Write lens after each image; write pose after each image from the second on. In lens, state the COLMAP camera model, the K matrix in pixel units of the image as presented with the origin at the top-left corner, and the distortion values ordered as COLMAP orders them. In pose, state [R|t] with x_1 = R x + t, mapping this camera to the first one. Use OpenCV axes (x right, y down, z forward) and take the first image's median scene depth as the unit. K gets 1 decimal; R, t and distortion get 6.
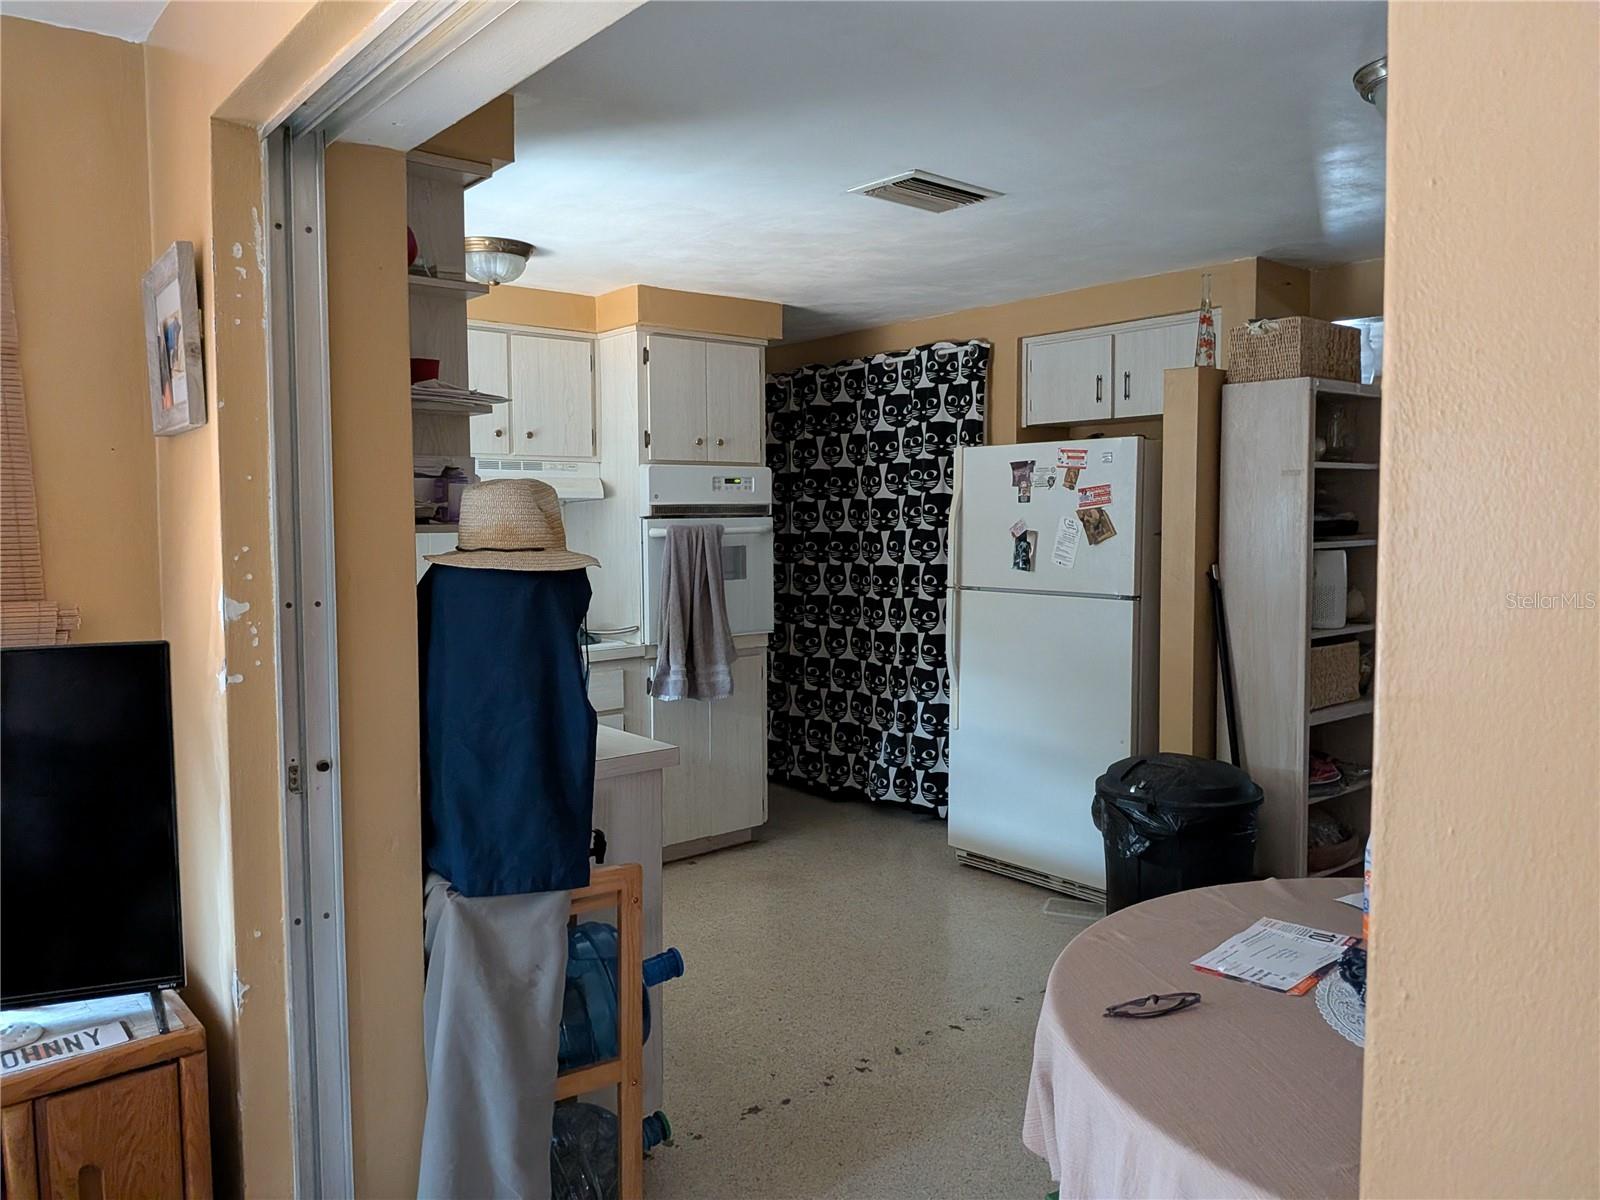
lens RADIAL K [[1160.8, 0, 800.0], [0, 1160.8, 600.0], [0, 0, 1]] dist [-0.002051, -0.008828]
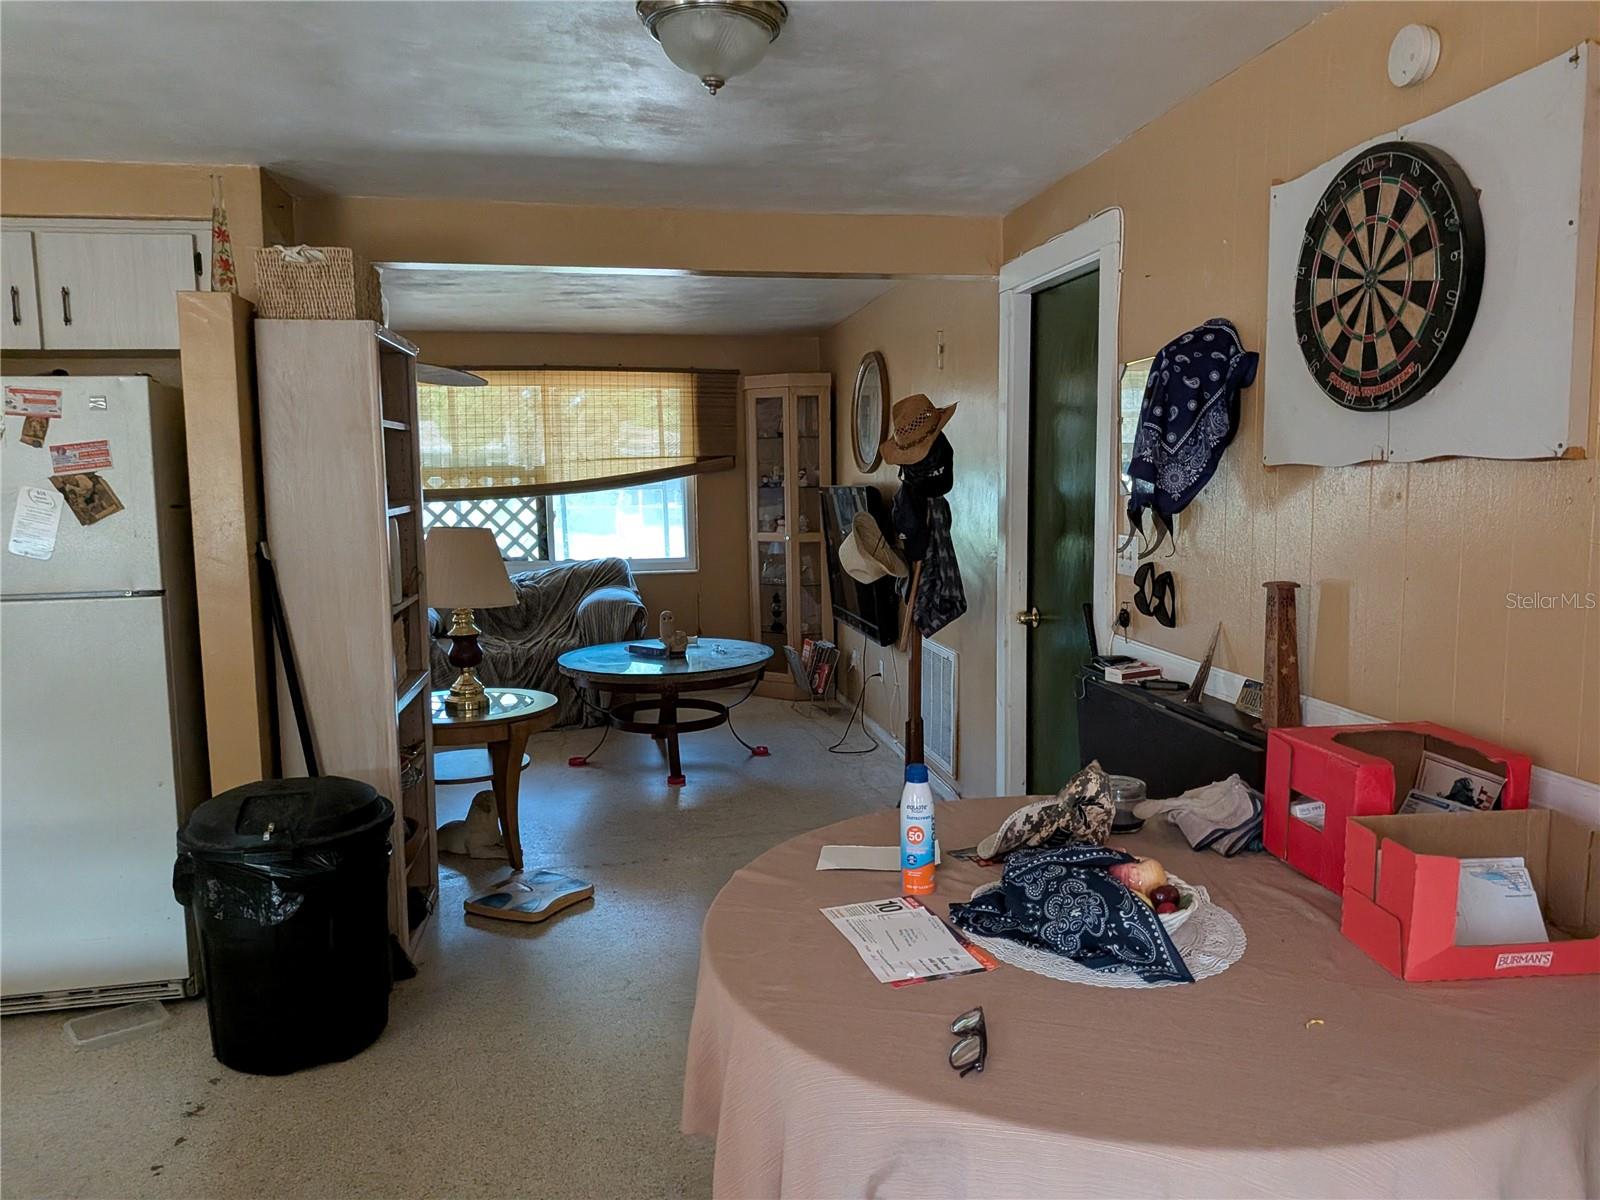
lens RADIAL K [[1160.8, 0, 800.0], [0, 1160.8, 600.0], [0, 0, 1]] dist [-0.002051, -0.008828]
pose [[0.446052, -0.102613, 0.889105, -0.198447], [0.080008, 0.994000, 0.074580, -0.019982], [-0.891423, 0.037869, 0.451586, 0.294304]]
